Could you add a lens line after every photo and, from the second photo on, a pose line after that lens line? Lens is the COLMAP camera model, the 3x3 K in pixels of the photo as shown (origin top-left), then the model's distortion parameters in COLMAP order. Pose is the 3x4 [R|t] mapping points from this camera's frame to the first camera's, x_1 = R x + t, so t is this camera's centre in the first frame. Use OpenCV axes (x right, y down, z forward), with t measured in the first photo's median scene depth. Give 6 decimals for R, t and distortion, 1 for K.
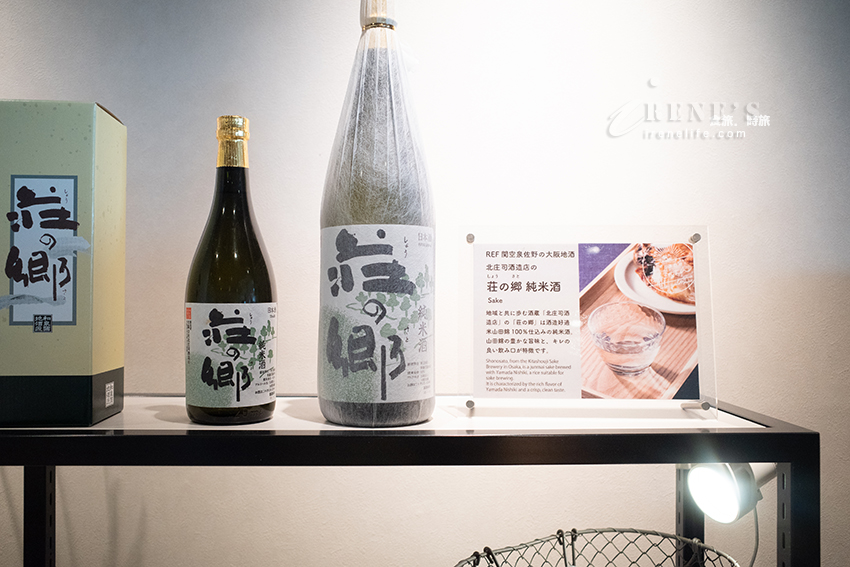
lens RADIAL K [[691.6, 0, 425.0], [0, 691.6, 283.5], [0, 0, 1]] dist [-0.068375, 0.053603]
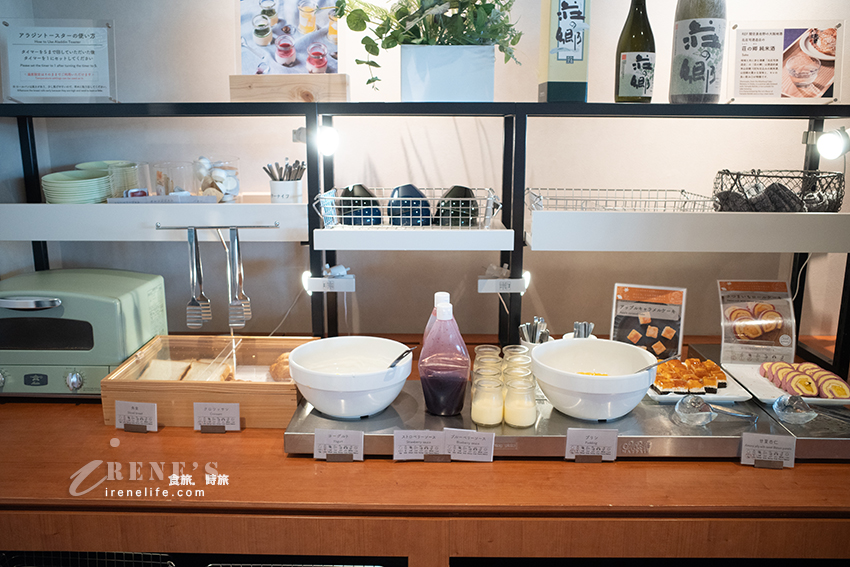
lens RADIAL K [[691.6, 0, 425.0], [0, 691.6, 283.5], [0, 0, 1]] dist [-0.068375, 0.053603]
pose [[0.998989, 0.007838, -0.044256, -0.936188], [0.002703, 0.972416, 0.233237, 0.255910], [0.044864, -0.233121, 0.971412, -1.551685]]
